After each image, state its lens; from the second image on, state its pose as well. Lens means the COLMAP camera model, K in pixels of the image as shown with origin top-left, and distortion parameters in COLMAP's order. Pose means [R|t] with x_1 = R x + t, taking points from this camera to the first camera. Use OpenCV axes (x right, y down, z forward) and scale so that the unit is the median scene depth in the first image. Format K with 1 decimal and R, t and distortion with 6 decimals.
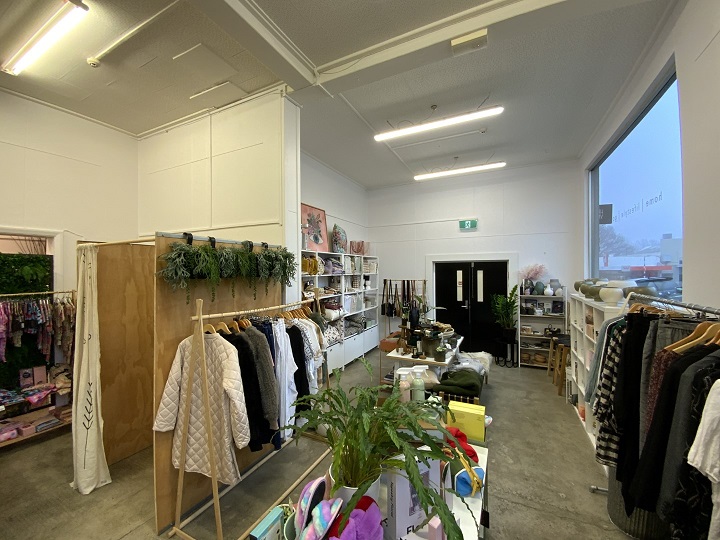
lens RADIAL K [[293.7, 0, 356.6], [0, 293.7, 269.7], [0, 0, 1]] dist [0.010134, -0.001042]
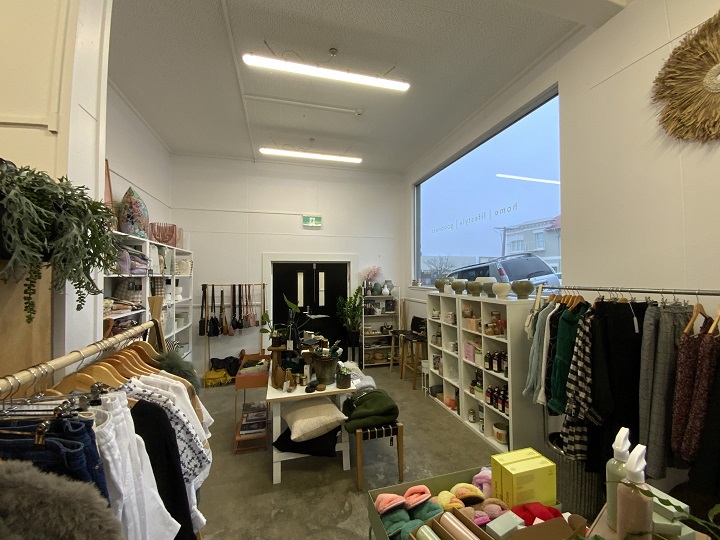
lens RADIAL K [[293.7, 0, 361.9], [0, 293.7, 268.4], [0, 0, 1]] dist [0.010134, -0.001042]
pose [[0.734703, 0.016923, 0.678178, -0.128172], [0.003568, 0.999579, -0.028809, 0.020295], [-0.678380, 0.023585, 0.734333, 0.270562]]
